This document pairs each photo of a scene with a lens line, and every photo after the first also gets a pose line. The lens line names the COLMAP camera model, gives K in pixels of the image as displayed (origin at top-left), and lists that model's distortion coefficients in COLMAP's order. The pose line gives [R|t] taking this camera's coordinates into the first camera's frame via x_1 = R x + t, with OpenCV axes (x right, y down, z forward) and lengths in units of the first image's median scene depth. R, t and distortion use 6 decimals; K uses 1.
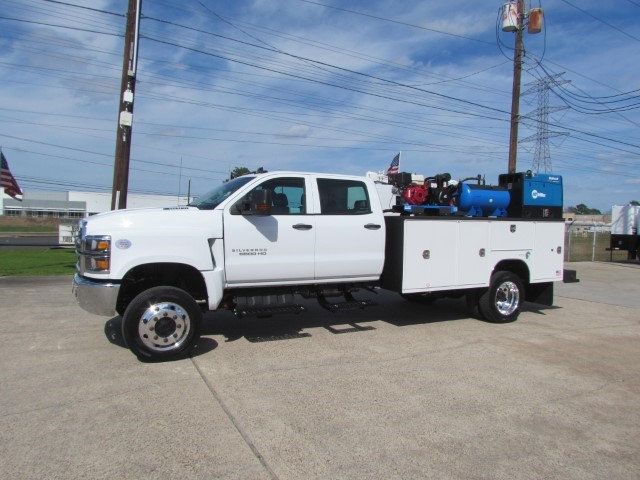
lens RADIAL K [[454.9, 0, 320.0], [0, 454.9, 240.0], [0, 0, 1]] dist [-0.002260, -0.000673]
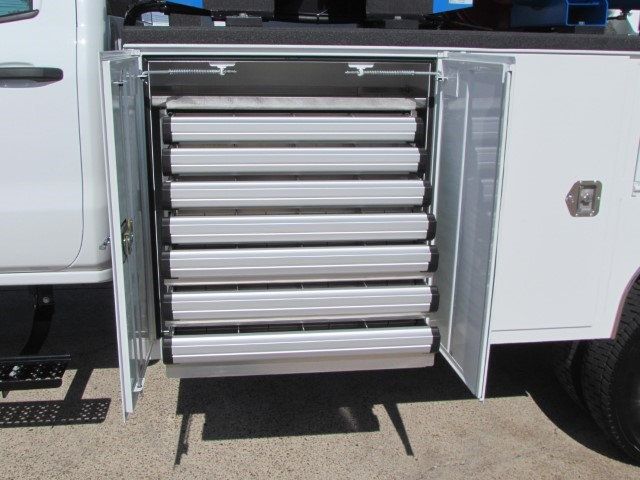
lens RADIAL K [[657.5, 0, 320.0], [0, 657.5, 240.0], [0, 0, 1]] dist [-0.054135, 0.000104]
pose [[0.938696, 0.096770, -0.330886, 0.324470], [-0.017899, 0.972182, 0.233542, -0.023867], [0.344281, -0.213302, 0.914315, 0.623576]]
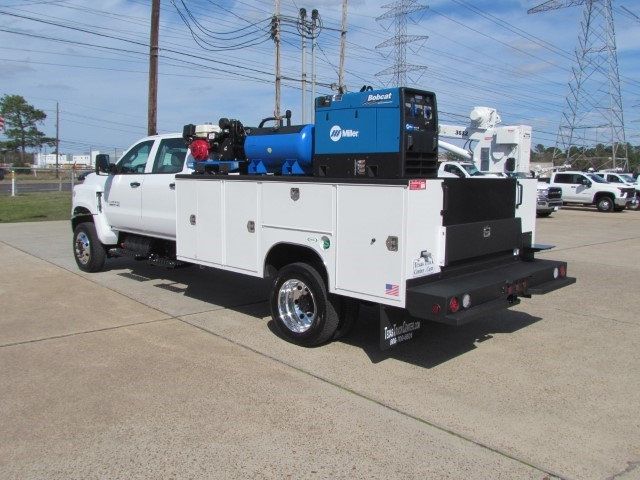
lens RADIAL K [[581.3, 0, 320.0], [0, 581.3, 240.0], [0, 0, 1]] dist [0.002240, -0.000160]
pose [[0.296126, 0.104737, -0.949389, 1.173753], [-0.042858, 0.994426, 0.096338, -0.040397], [0.954187, 0.012160, 0.298964, 0.791291]]
